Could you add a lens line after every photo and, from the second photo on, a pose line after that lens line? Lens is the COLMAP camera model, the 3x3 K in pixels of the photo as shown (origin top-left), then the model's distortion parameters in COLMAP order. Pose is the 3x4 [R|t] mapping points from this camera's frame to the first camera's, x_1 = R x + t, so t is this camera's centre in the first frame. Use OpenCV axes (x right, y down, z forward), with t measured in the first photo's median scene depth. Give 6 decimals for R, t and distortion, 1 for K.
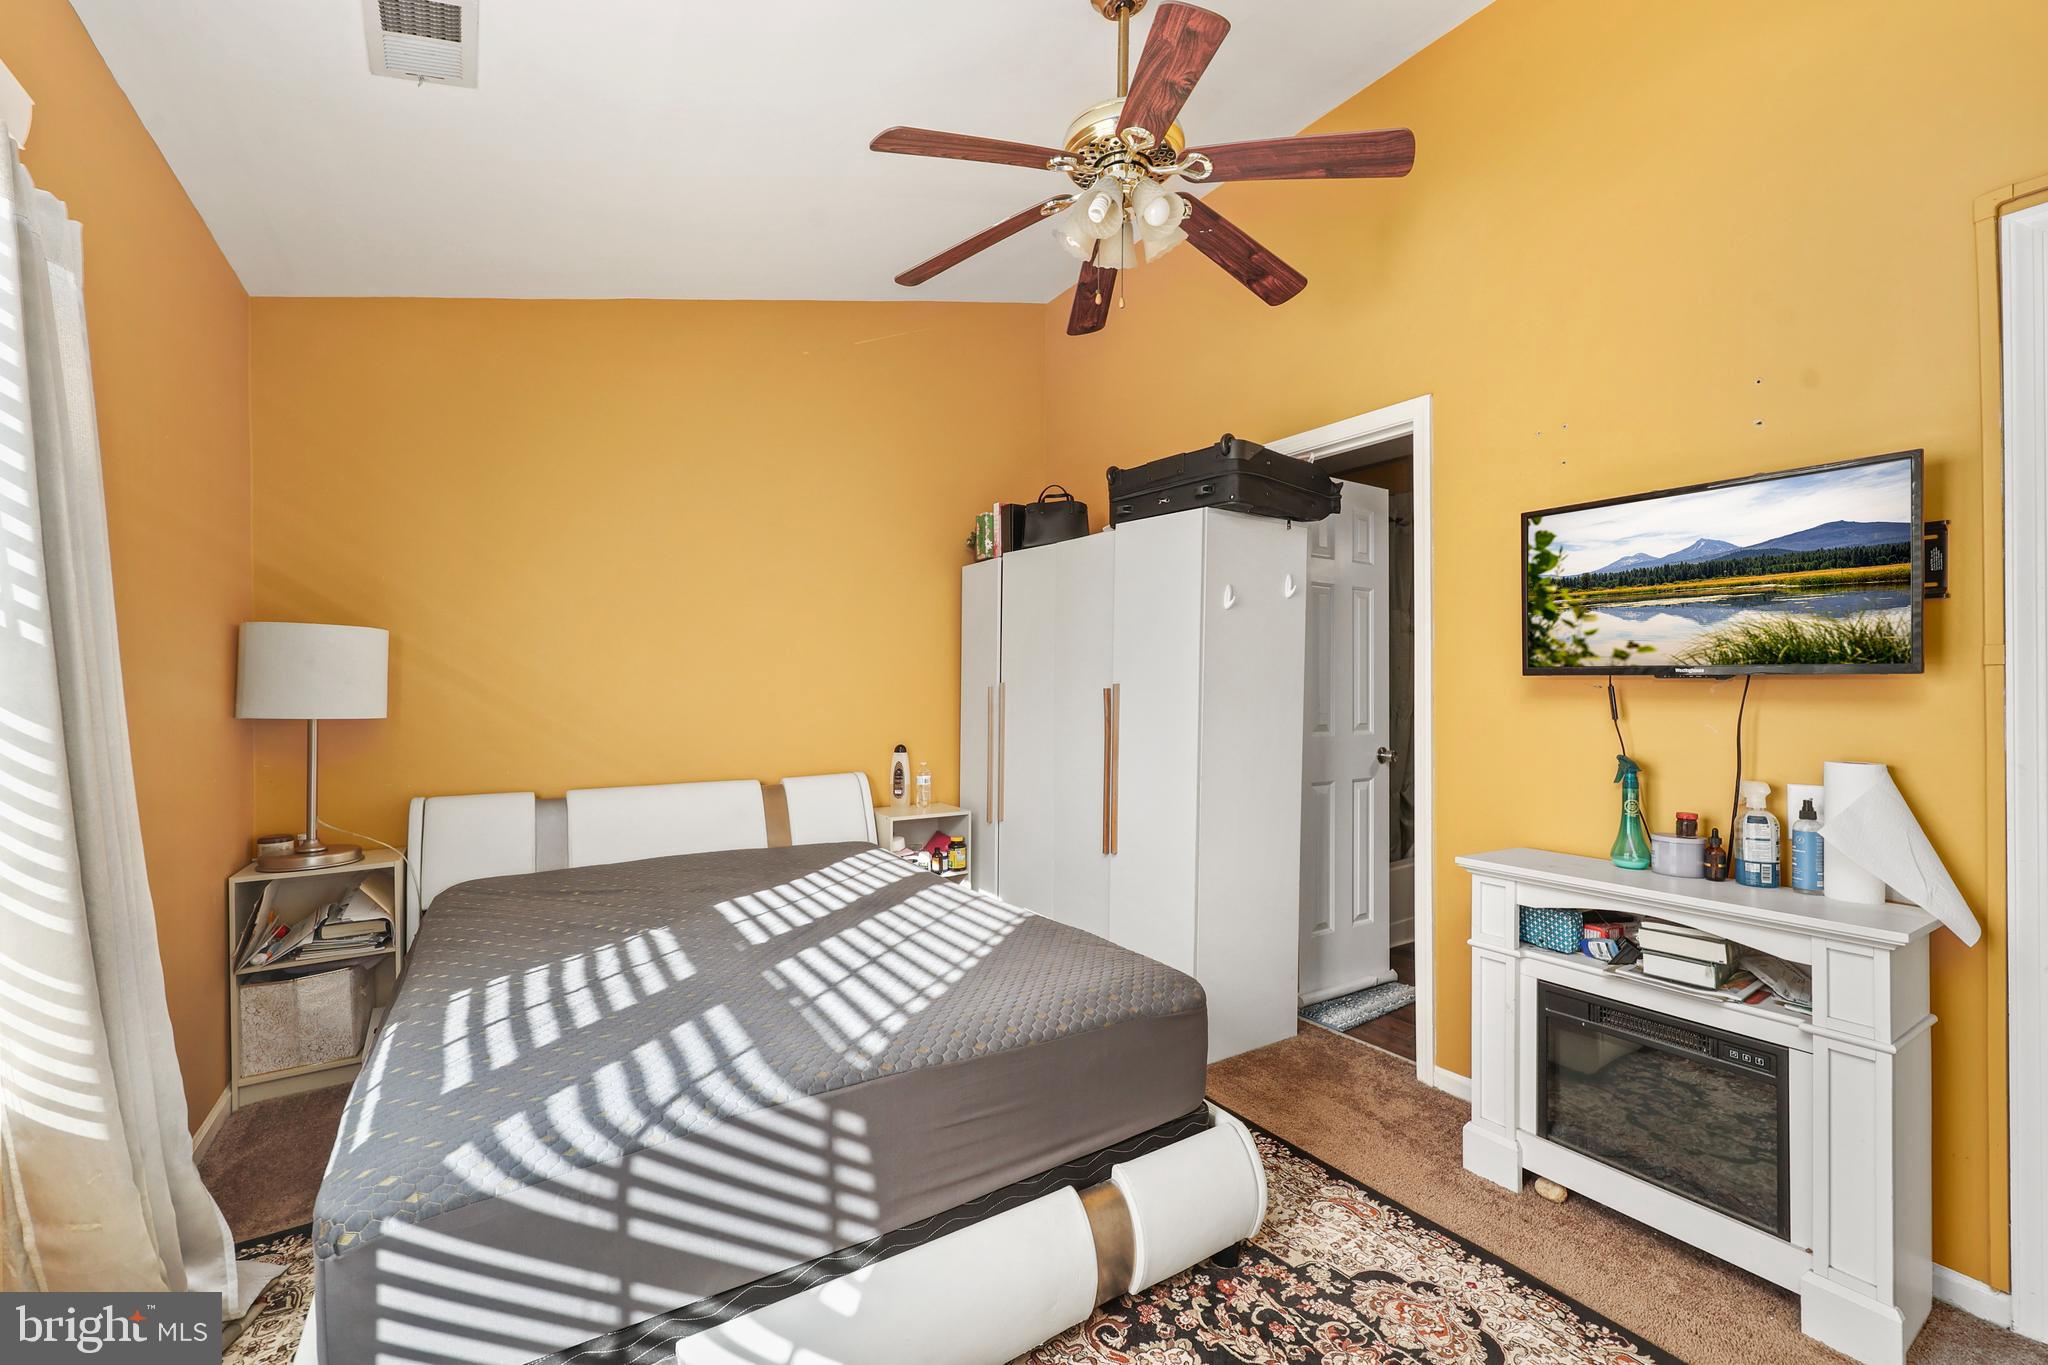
lens RADIAL K [[812.8, 0, 1049.1], [0, 812.8, 687.4], [0, 0, 1]] dist [-0.000860, -0.000313]
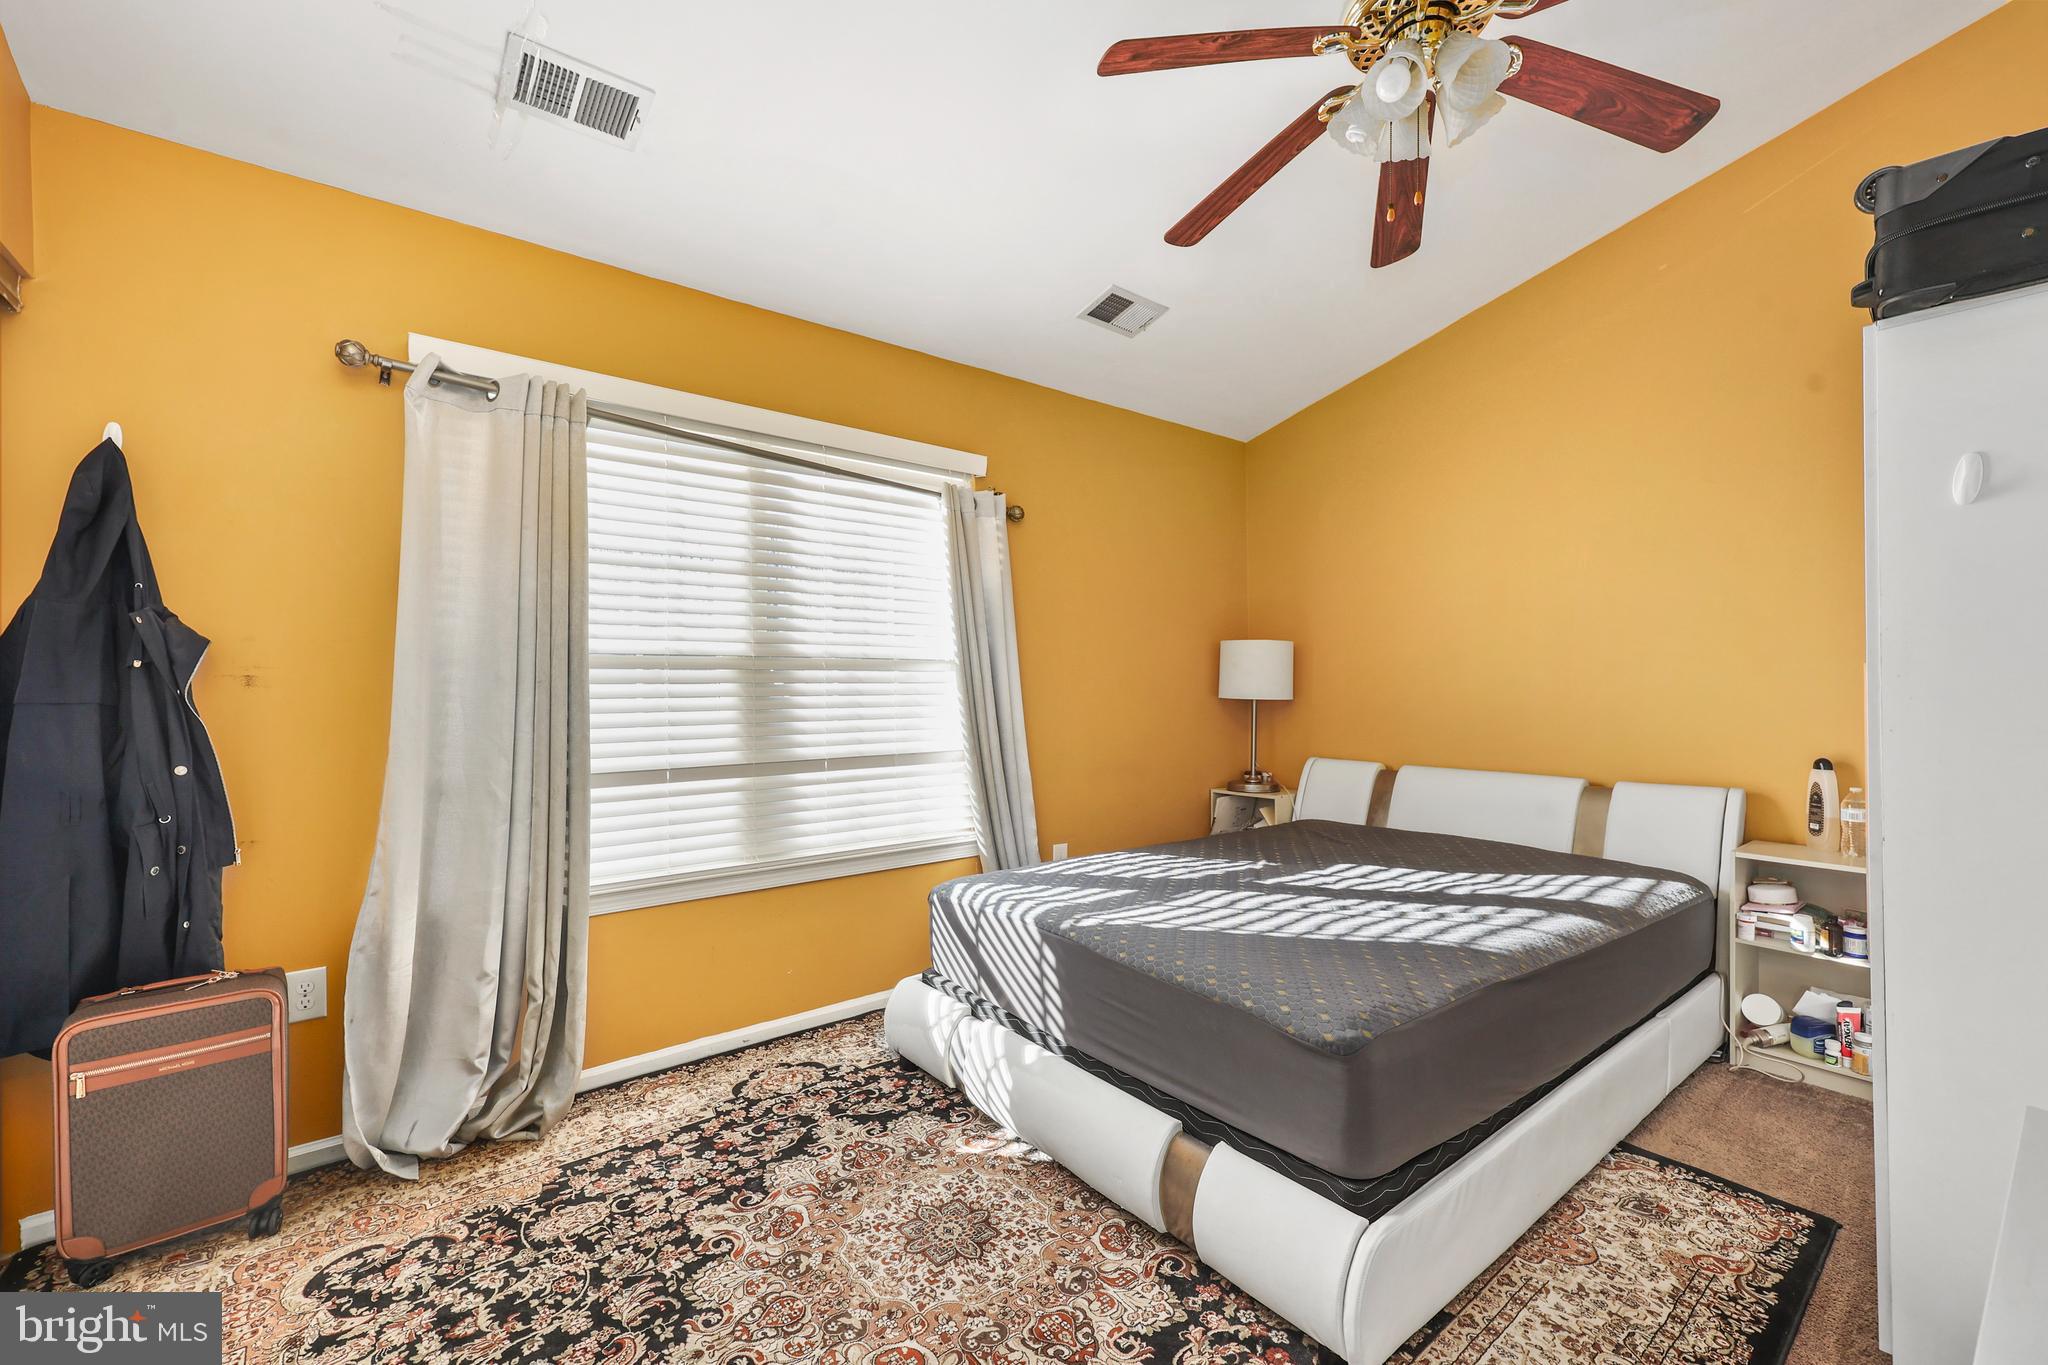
lens RADIAL K [[812.8, 0, 1049.1], [0, 812.8, 687.4], [0, 0, 1]] dist [-0.000860, -0.000313]
pose [[0.137117, 0.009022, -0.990514, 0.883496], [0.000834, 0.999957, 0.009224, 0.004500], [0.990554, -0.002091, 0.137104, 0.535468]]
